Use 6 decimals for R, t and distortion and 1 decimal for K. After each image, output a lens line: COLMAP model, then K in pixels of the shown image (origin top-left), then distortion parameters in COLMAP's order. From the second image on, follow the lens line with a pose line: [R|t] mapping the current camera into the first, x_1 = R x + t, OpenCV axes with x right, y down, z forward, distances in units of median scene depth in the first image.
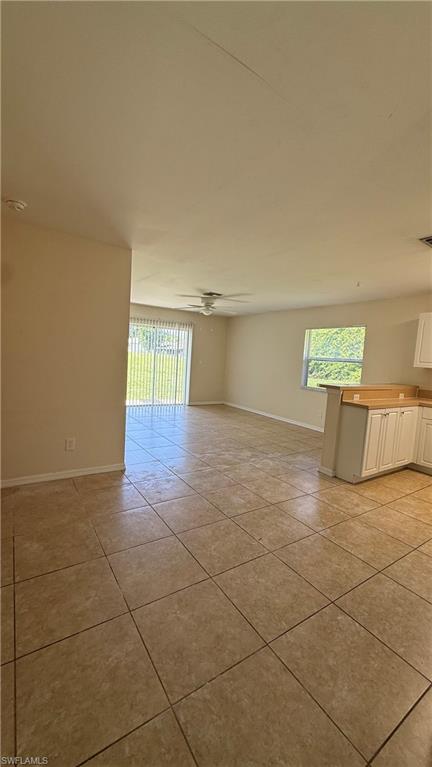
lens RADIAL K [[306.0, 0, 216.7], [0, 306.0, 382.7], [0, 0, 1]] dist [-0.002152, 0.000310]
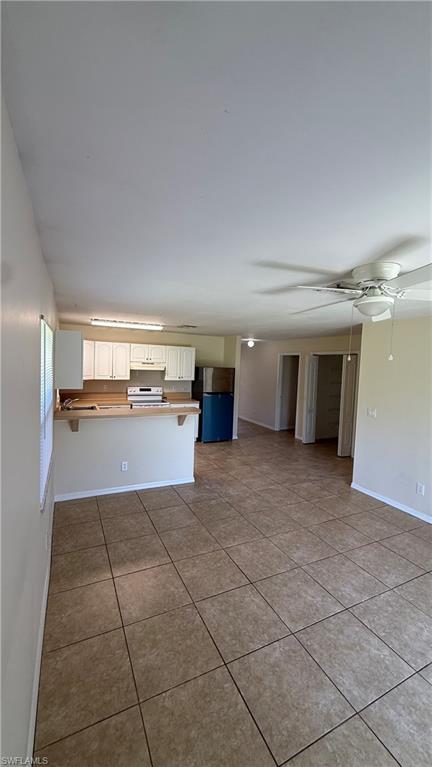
lens RADIAL K [[306.0, 0, 217.0], [0, 306.0, 383.4], [0, 0, 1]] dist [-0.002152, 0.000310]
pose [[-0.986212, -0.107054, 0.126194, 0.144294], [-0.085479, 0.982504, 0.165466, -0.315744], [-0.141700, 0.152398, -0.978108, 2.244426]]
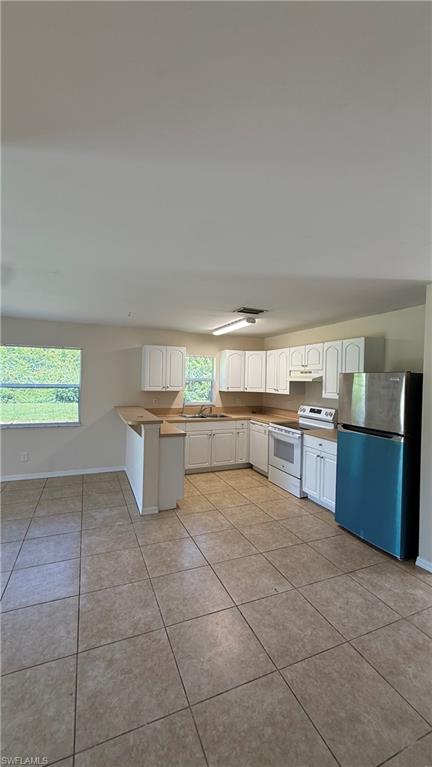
lens RADIAL K [[306.0, 0, 217.1], [0, 306.0, 380.4], [0, 0, 1]] dist [-0.002152, 0.000310]
pose [[0.183128, -0.056851, 0.981444, -0.534777], [0.075929, 0.996162, 0.043536, -0.144836], [-0.980153, 0.066547, 0.186742, 0.618977]]
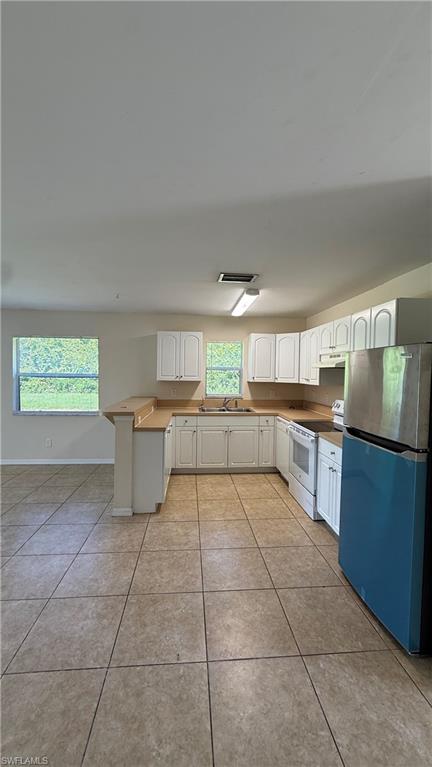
lens RADIAL K [[306.0, 0, 216.3], [0, 306.0, 381.2], [0, 0, 1]] dist [-0.002152, 0.000310]
pose [[0.479428, -0.078393, 0.874073, -0.243671], [0.090495, 0.995109, 0.039612, -0.087495], [-0.872903, 0.060108, 0.484177, 0.354350]]
